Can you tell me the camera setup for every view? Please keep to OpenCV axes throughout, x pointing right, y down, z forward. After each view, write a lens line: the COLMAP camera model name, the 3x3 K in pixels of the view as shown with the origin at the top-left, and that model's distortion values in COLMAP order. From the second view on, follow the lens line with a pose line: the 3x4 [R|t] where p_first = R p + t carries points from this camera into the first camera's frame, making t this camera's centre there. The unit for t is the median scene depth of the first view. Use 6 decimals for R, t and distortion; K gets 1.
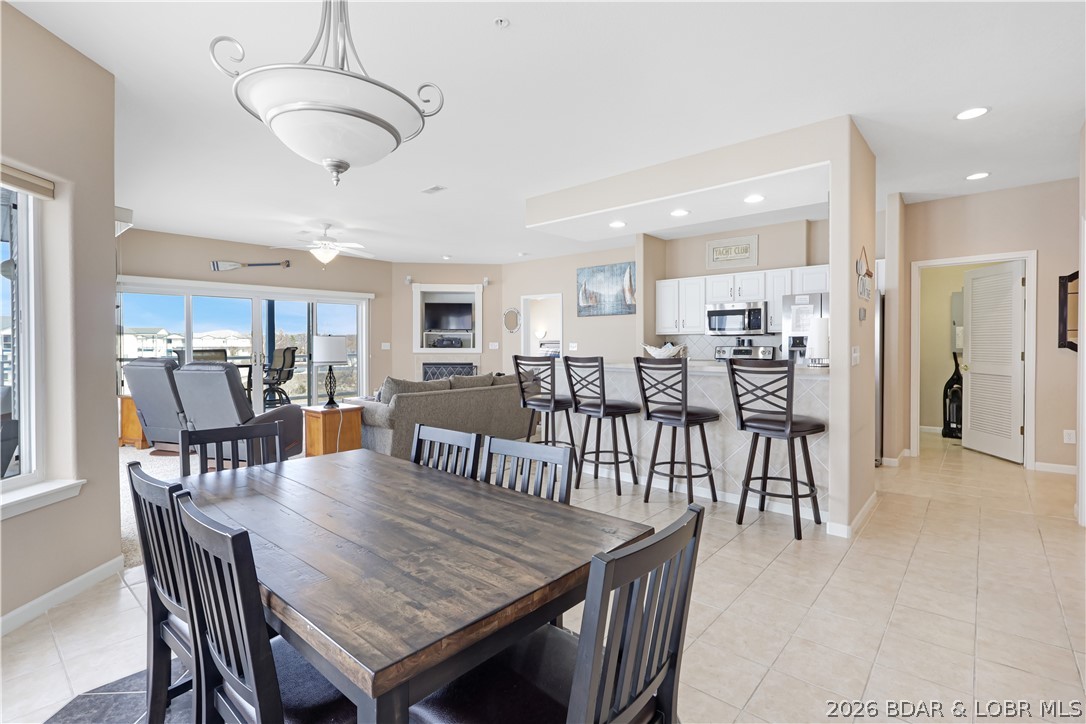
lens RADIAL K [[514.0, 0, 549.6], [0, 514.0, 351.5], [0, 0, 1]] dist [-0.002211, -0.000026]
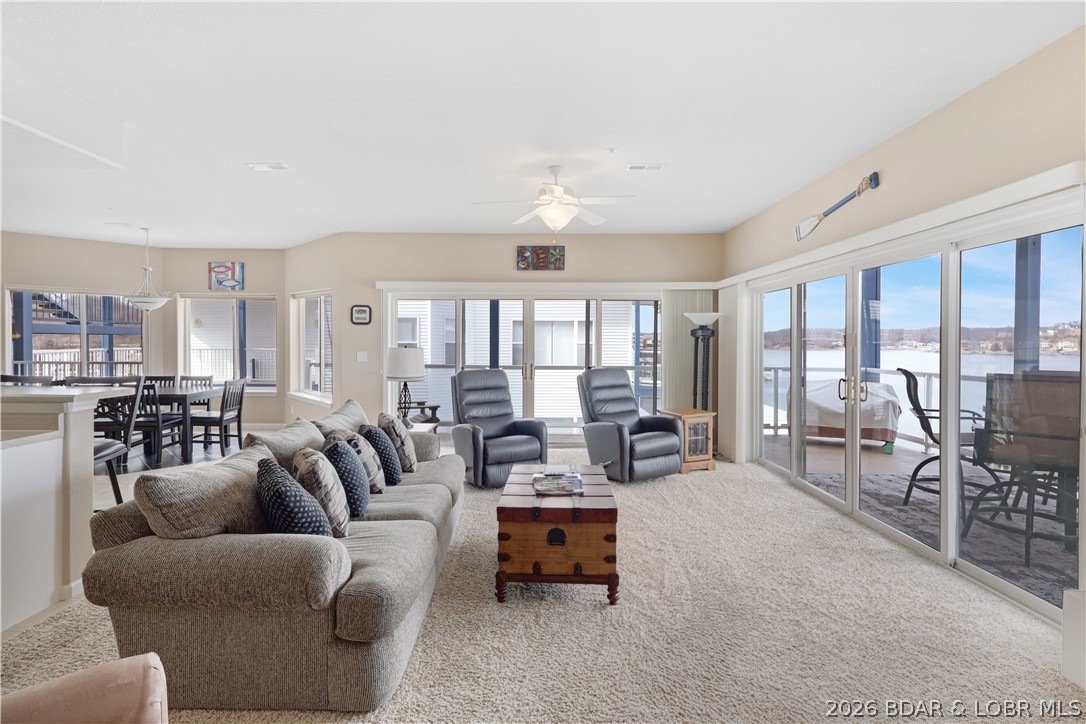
lens RADIAL K [[500.4, 0, 536.1], [0, 500.4, 347.4], [0, 0, 1]] dist [-0.005186, 0.000040]
pose [[-0.749193, 0.006113, -0.662324, -0.013508], [-0.014255, 0.999577, 0.025350, -0.038830], [0.662198, 0.028433, -0.748789, 1.245520]]
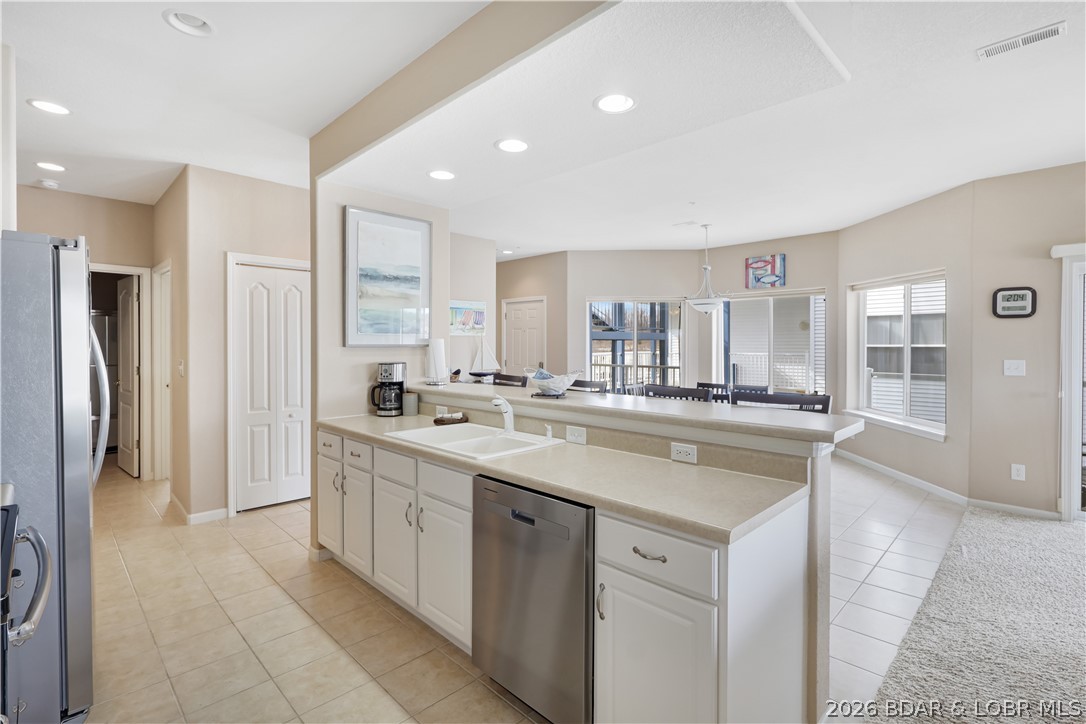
lens RADIAL K [[506.9, 0, 554.0], [0, 506.9, 346.4], [0, 0, 1]] dist [-0.000155, 0.000488]
pose [[-0.998281, 0.004276, 0.058450, 0.112473], [0.005404, 0.999802, 0.019143, -0.034127], [-0.058357, 0.019426, -0.998107, 0.991672]]
